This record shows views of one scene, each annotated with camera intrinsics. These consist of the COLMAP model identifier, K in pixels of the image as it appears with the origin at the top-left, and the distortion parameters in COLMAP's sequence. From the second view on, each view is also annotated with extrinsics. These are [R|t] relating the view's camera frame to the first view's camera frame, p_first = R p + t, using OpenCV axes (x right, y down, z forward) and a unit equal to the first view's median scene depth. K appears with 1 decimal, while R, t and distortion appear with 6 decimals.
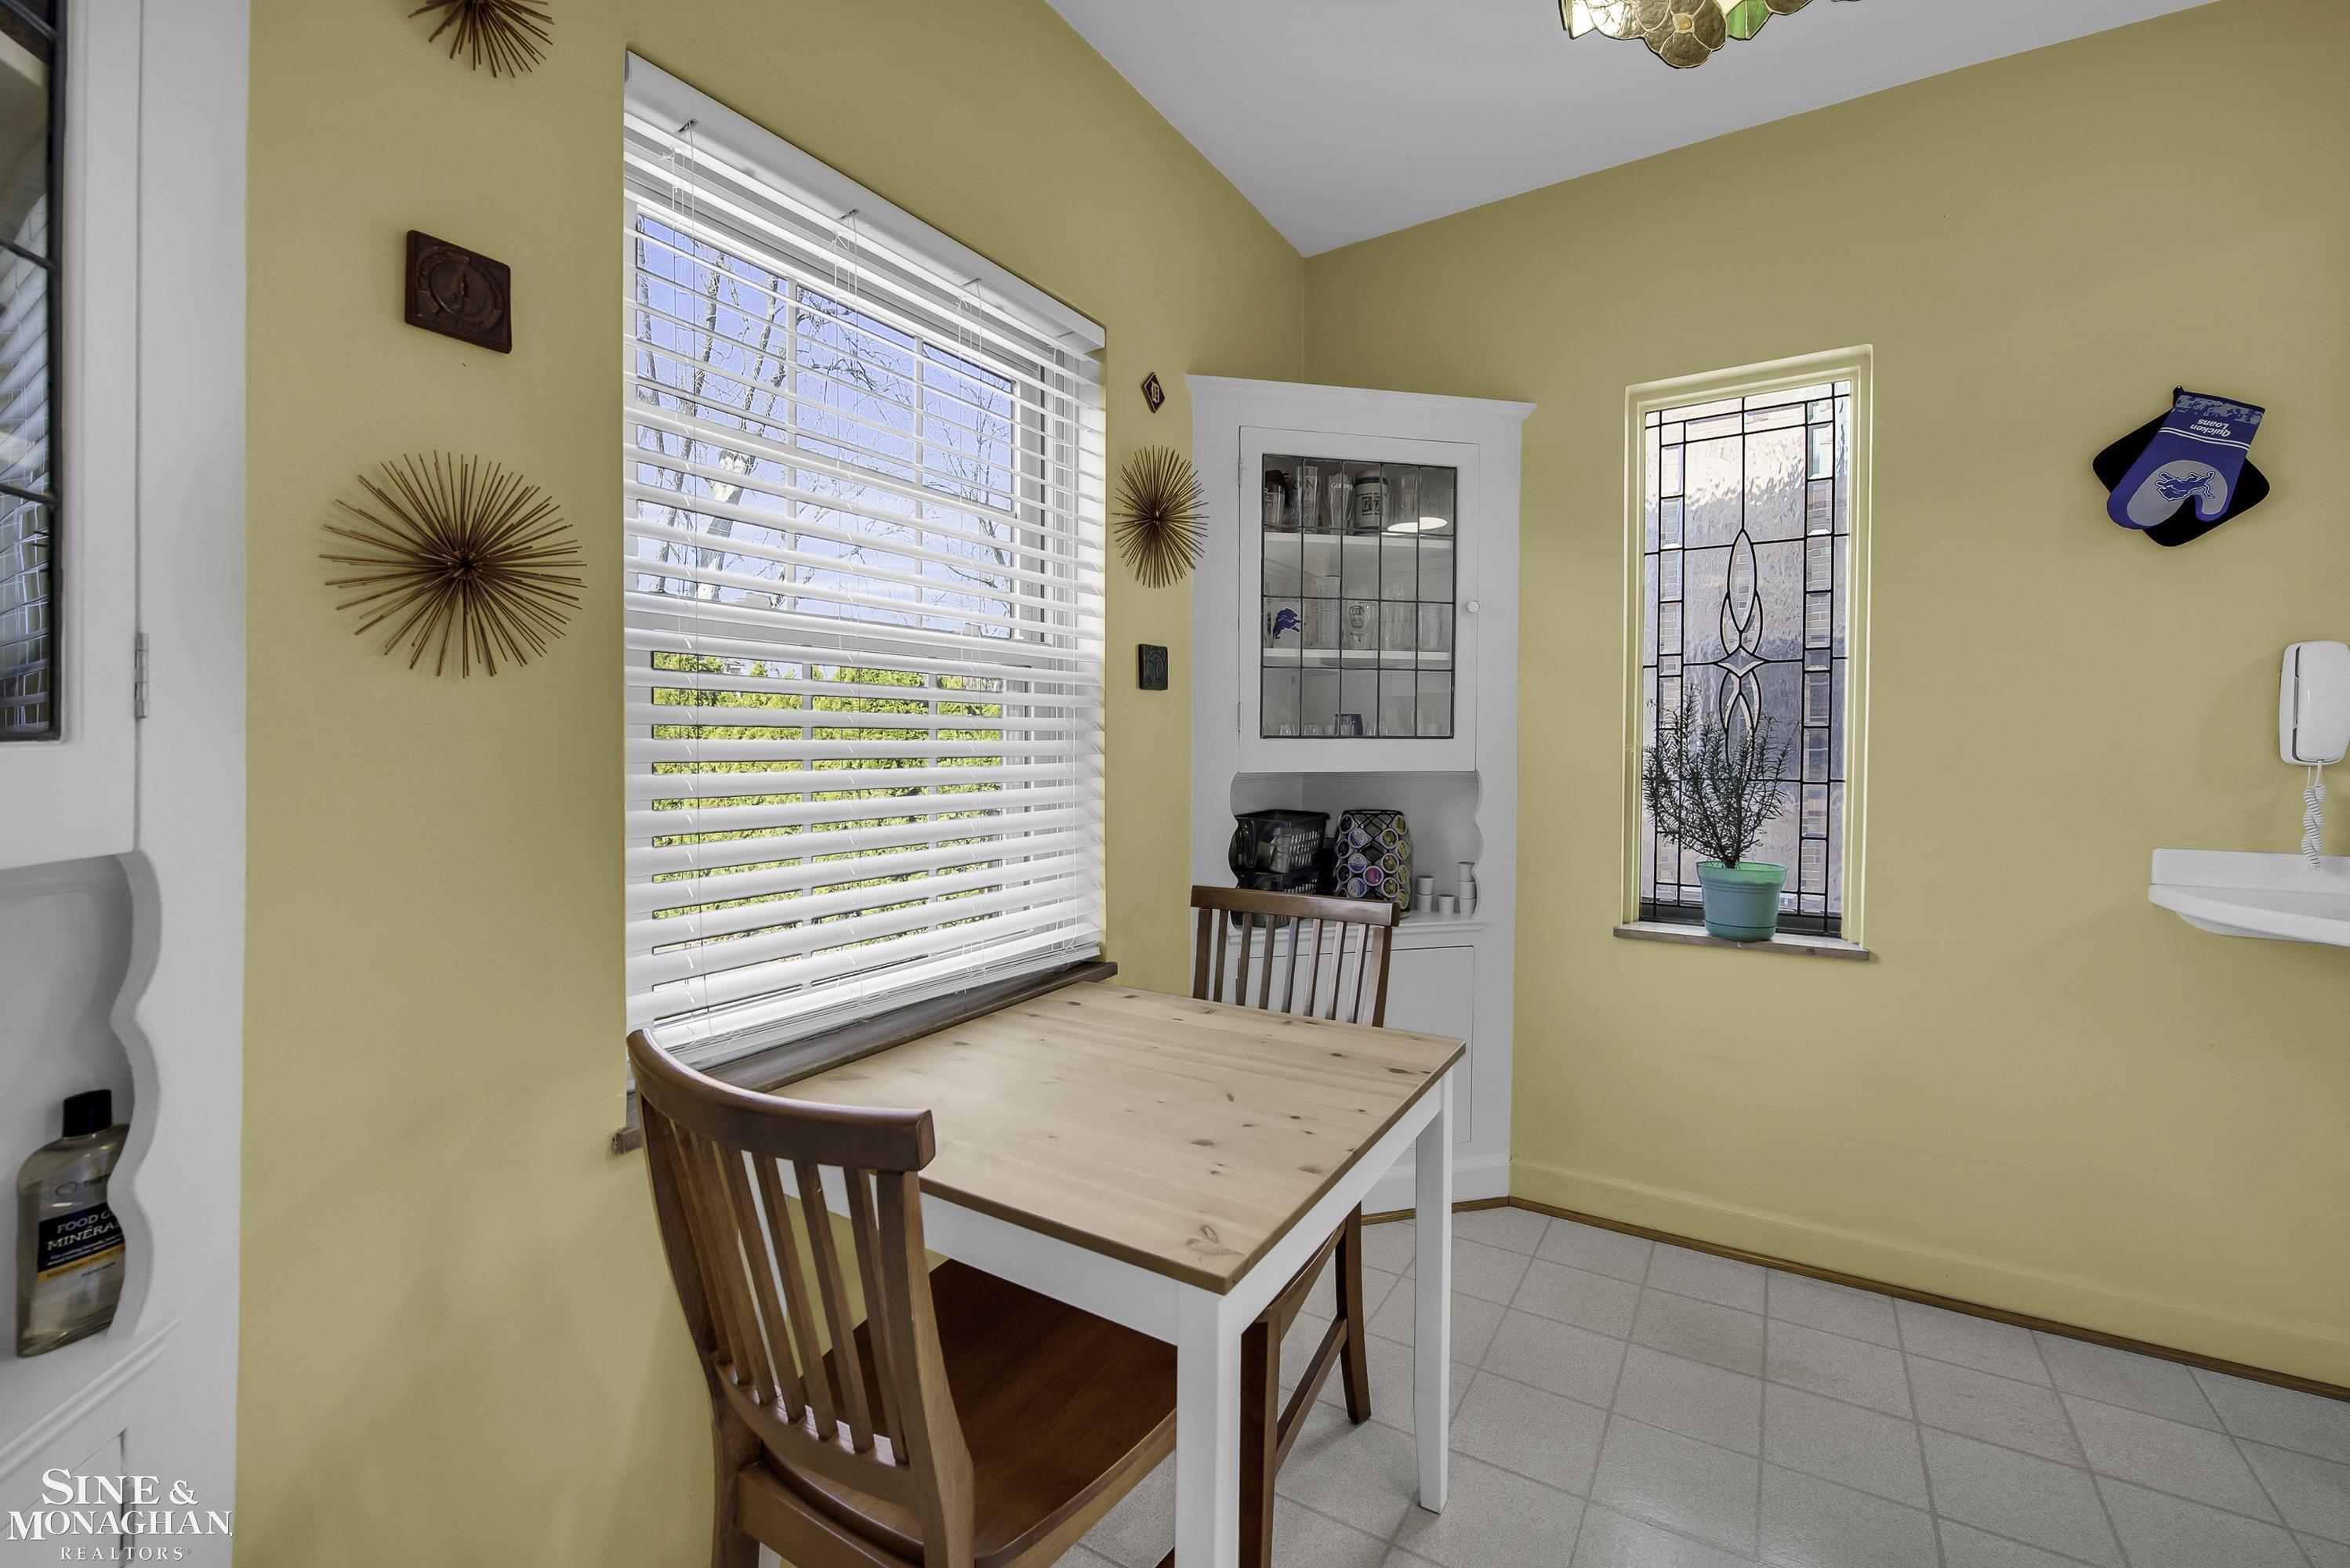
lens RADIAL K [[949.5, 0, 1186.4], [0, 949.5, 778.4], [0, 0, 1]] dist [-0.001451, -0.008957]
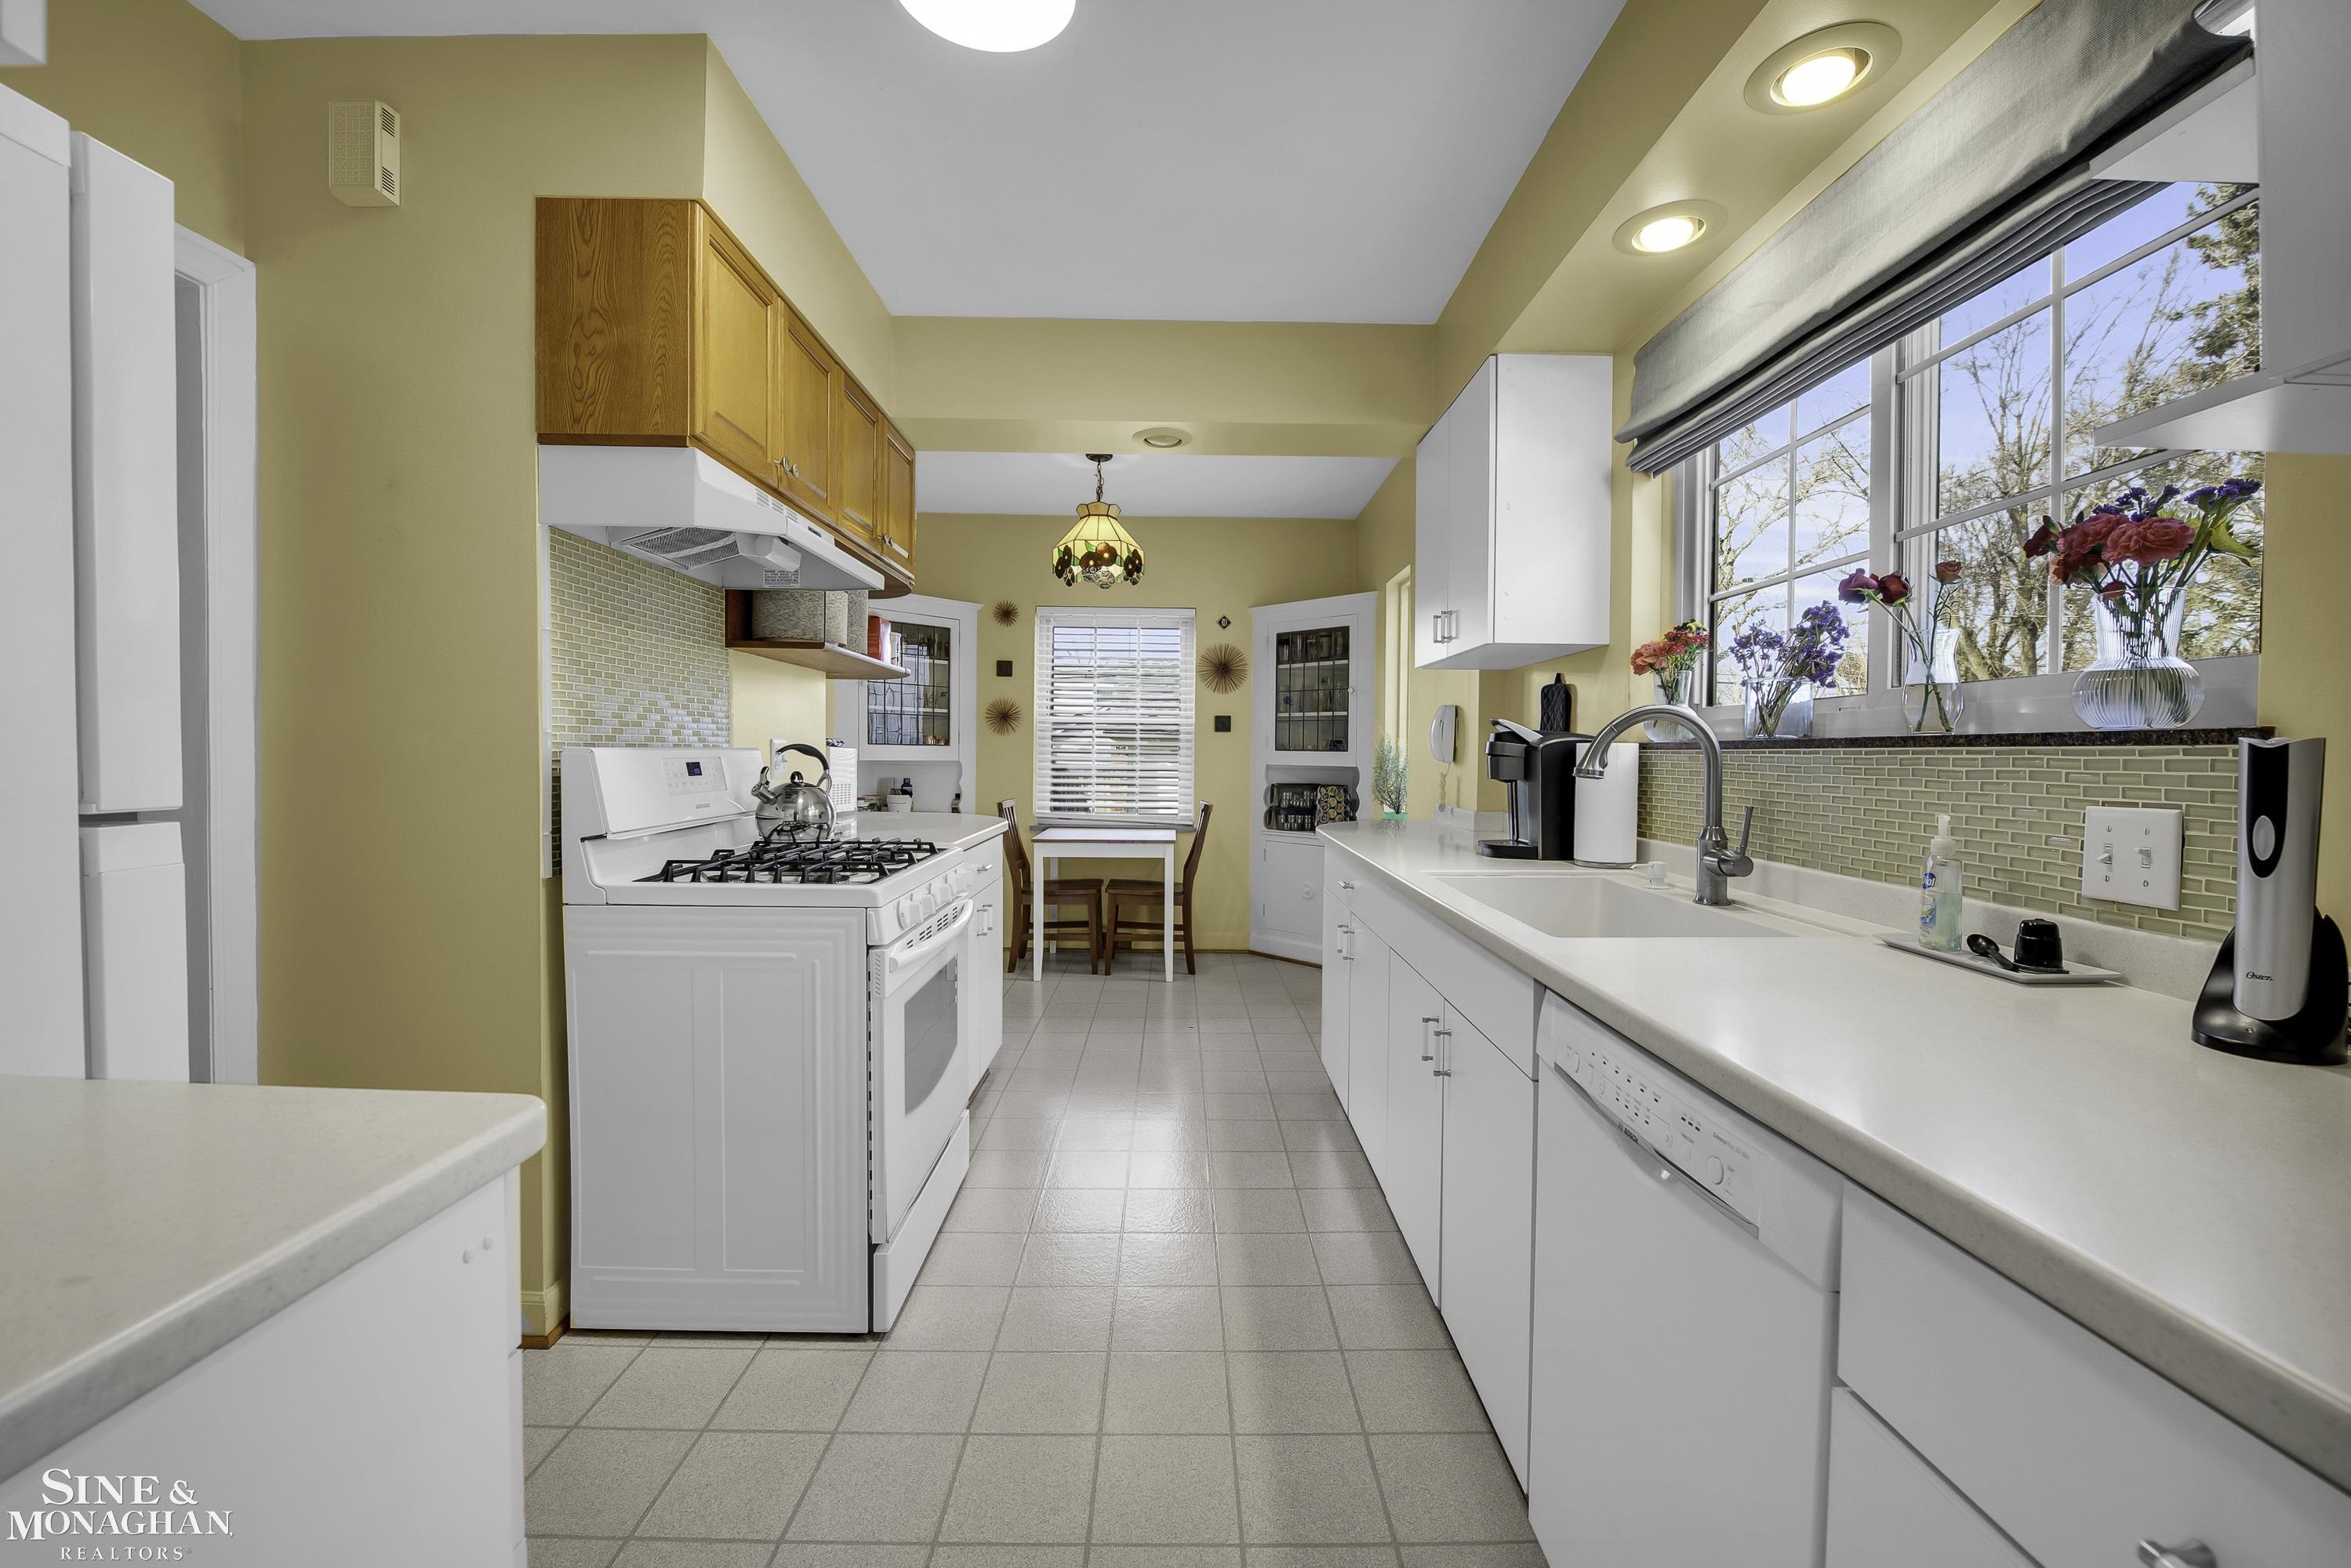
lens RADIAL K [[950.0, 0, 1186.9], [0, 950.0, 778.4], [0, 0, 1]] dist [-0.001451, -0.008957]
pose [[0.545560, 0.029151, -0.837565, 2.054686], [-0.046342, 0.998915, 0.004581, 0.028694], [0.836790, 0.036315, 0.546319, -0.520341]]
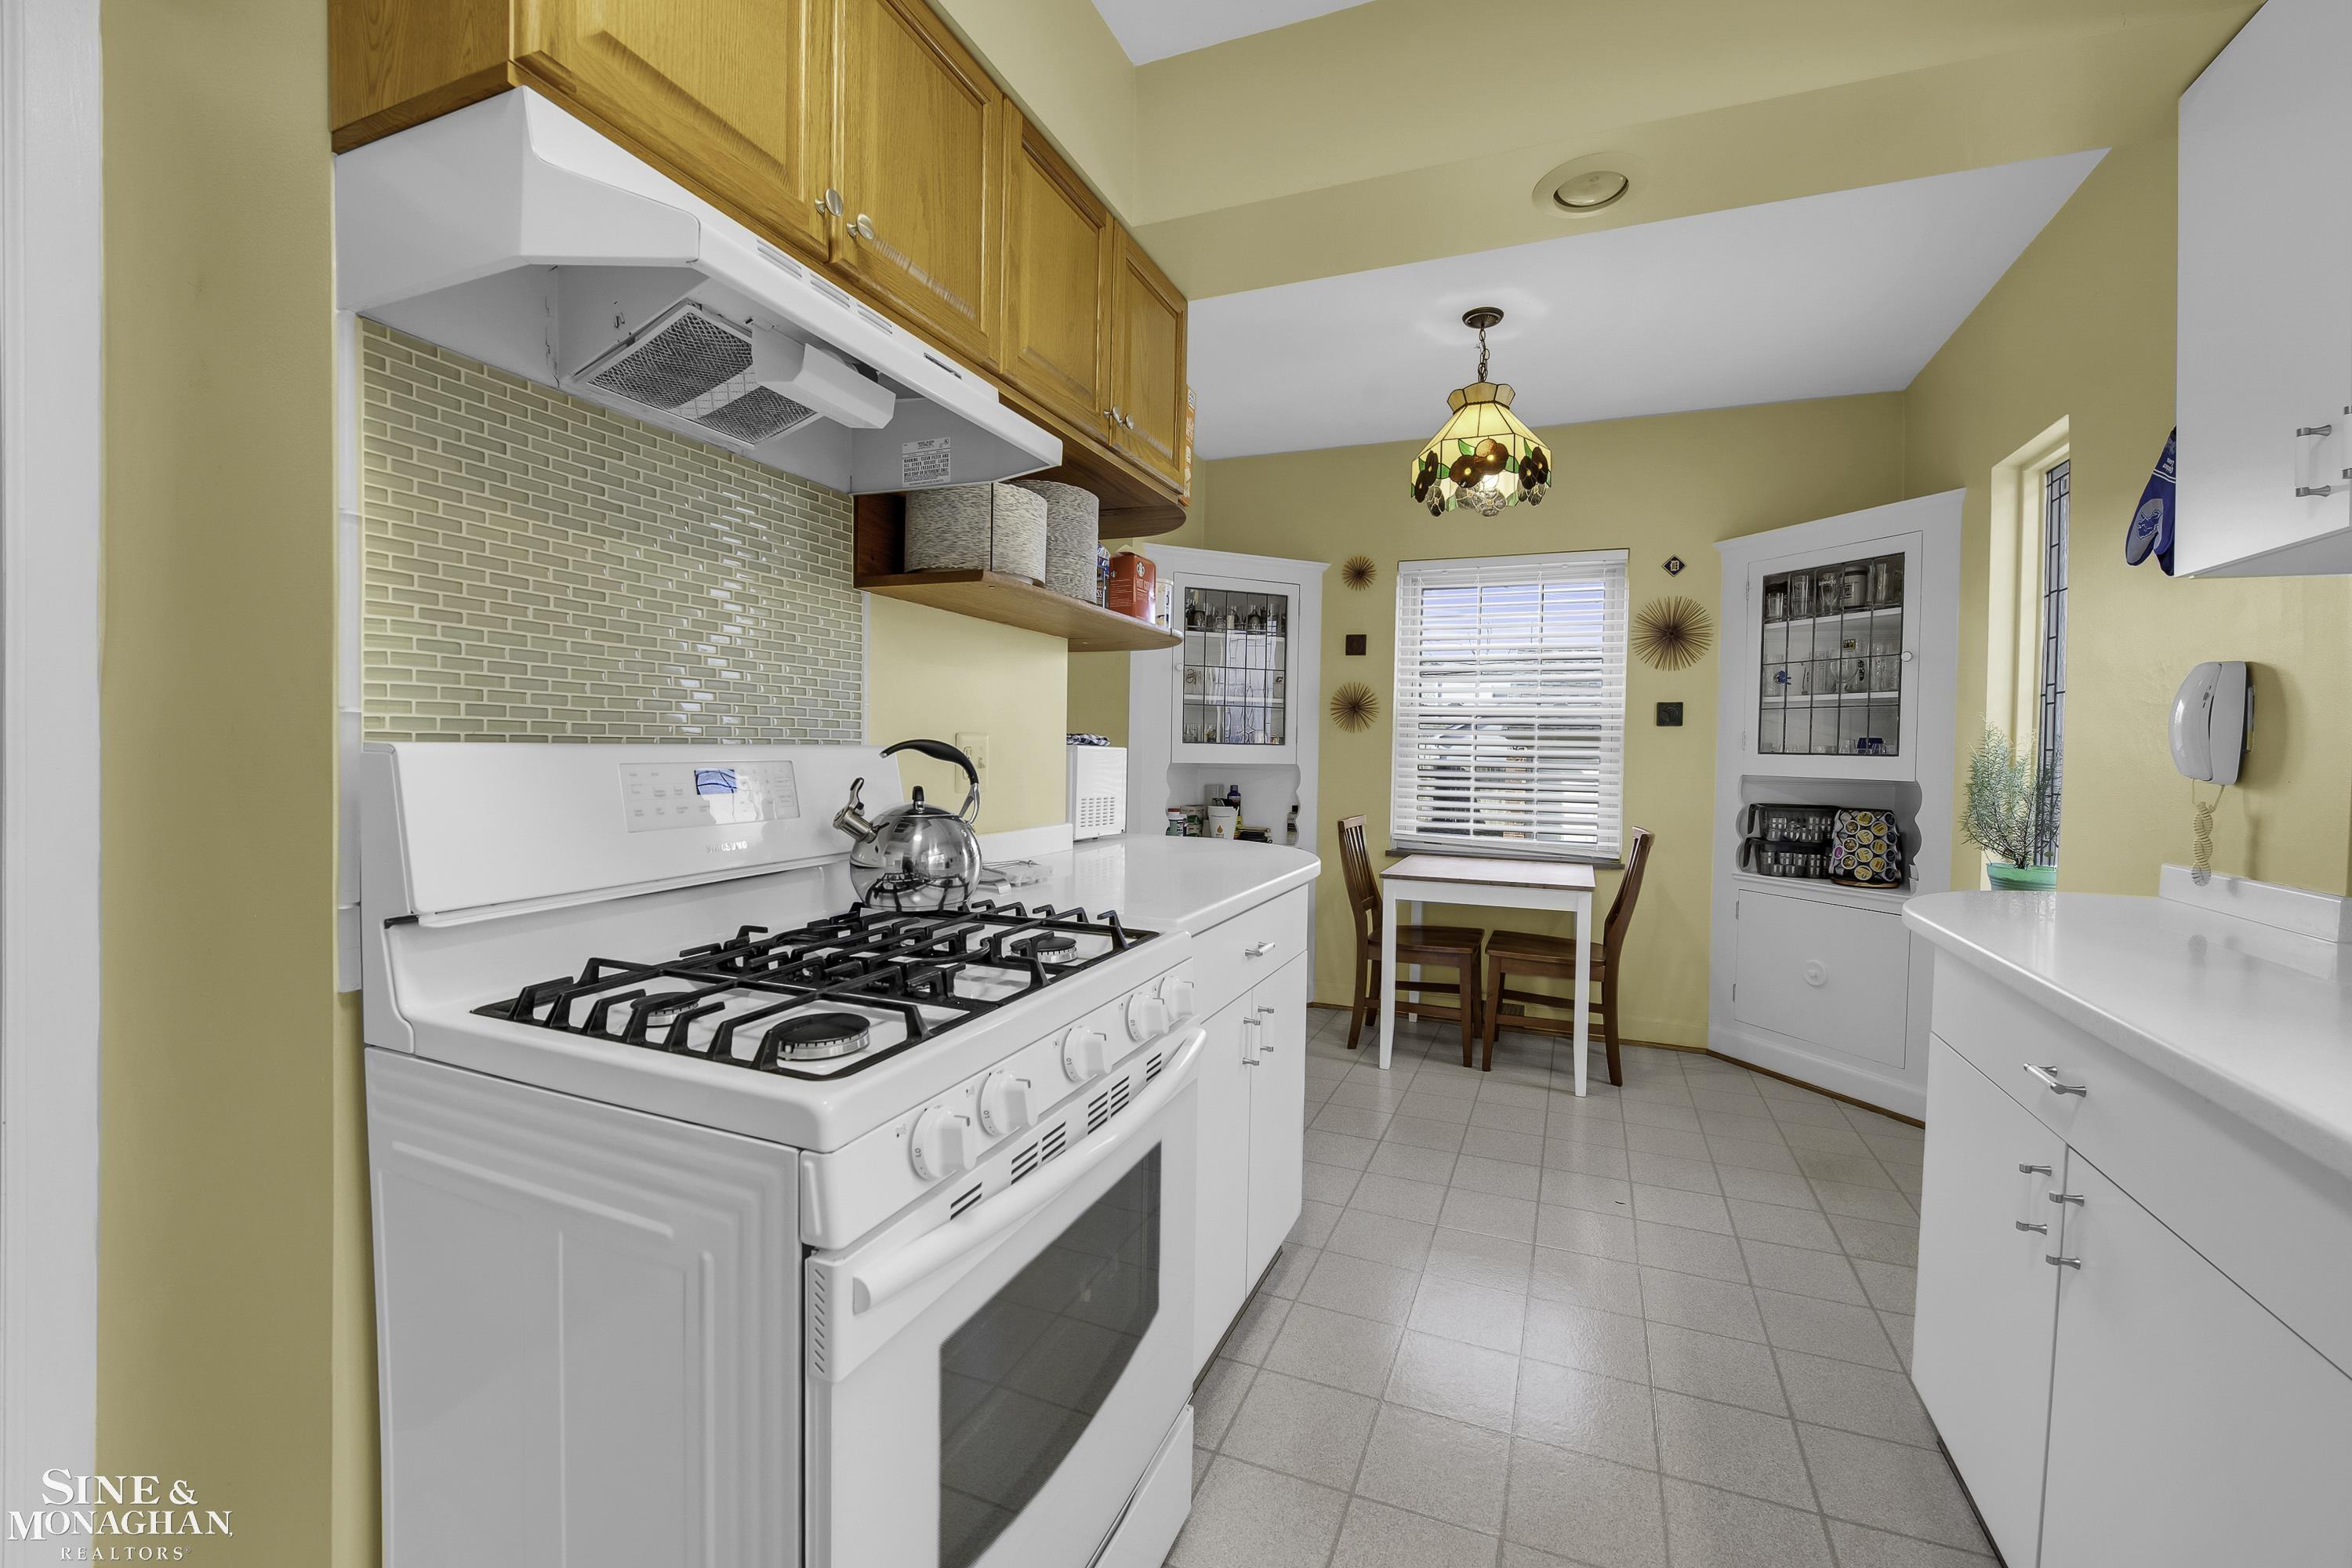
lens RADIAL K [[957.5, 0, 1183.4], [0, 957.5, 778.7], [0, 0, 1]] dist [-0.017649, -0.000152]
pose [[0.169054, 0.035291, -0.984975, 1.546178], [-0.056810, 0.998046, 0.026009, 0.013400], [0.983968, 0.051559, 0.170728, -0.224448]]
